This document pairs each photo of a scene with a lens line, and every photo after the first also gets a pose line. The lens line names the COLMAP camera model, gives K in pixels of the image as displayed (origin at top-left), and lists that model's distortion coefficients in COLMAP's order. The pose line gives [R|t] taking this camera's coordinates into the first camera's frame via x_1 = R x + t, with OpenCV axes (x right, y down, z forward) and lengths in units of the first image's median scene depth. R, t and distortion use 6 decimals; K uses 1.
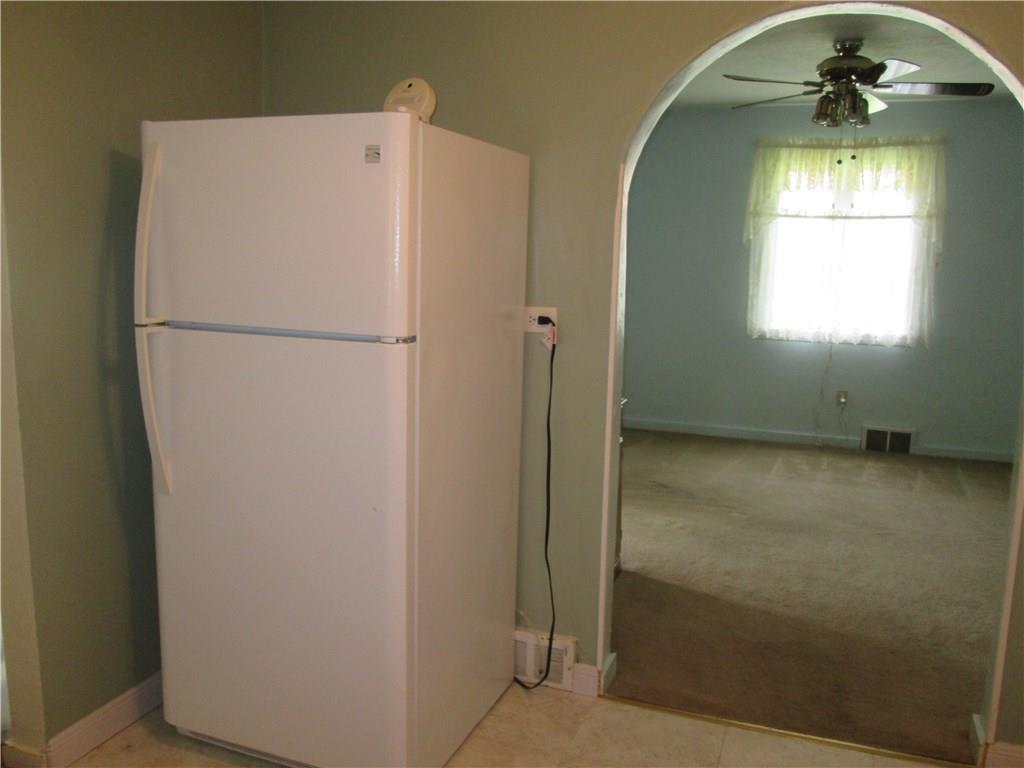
lens RADIAL K [[859.3, 0, 505.7], [0, 859.3, 390.4], [0, 0, 1]] dist [-0.035652, 0.002738]
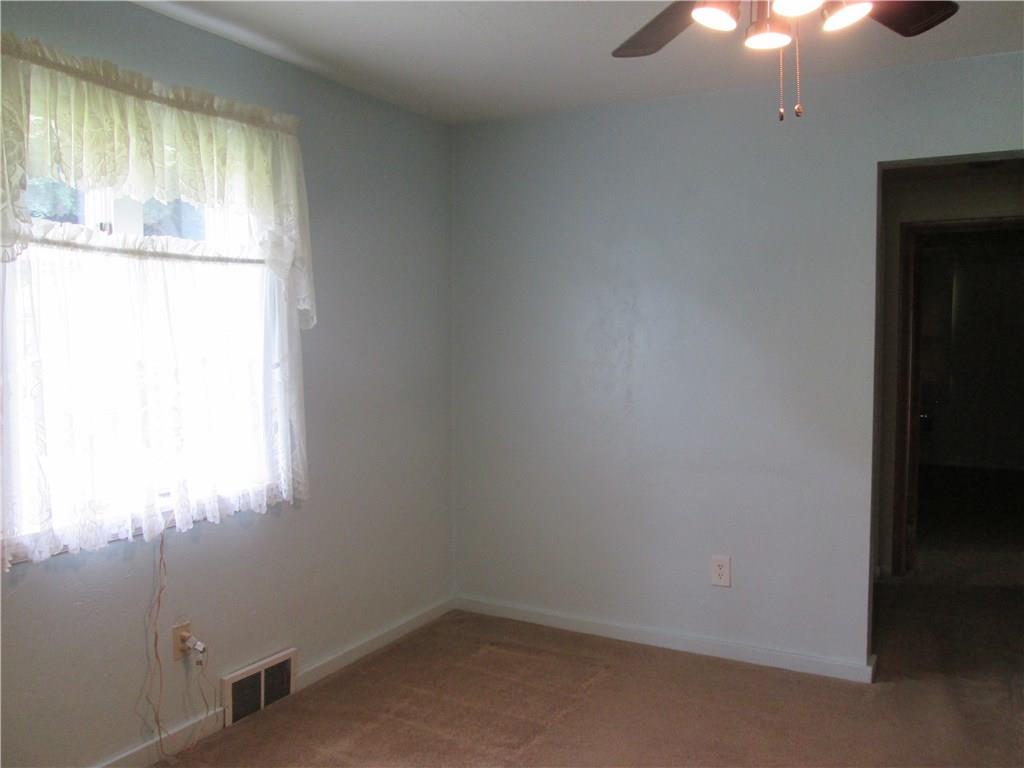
lens RADIAL K [[859.3, 0, 505.7], [0, 859.3, 390.4], [0, 0, 1]] dist [-0.035652, 0.002738]
pose [[0.125697, -0.082452, 0.988636, -0.033739], [0.155439, 0.985869, 0.062458, -0.131560], [-0.979816, 0.145822, 0.136737, 0.767421]]
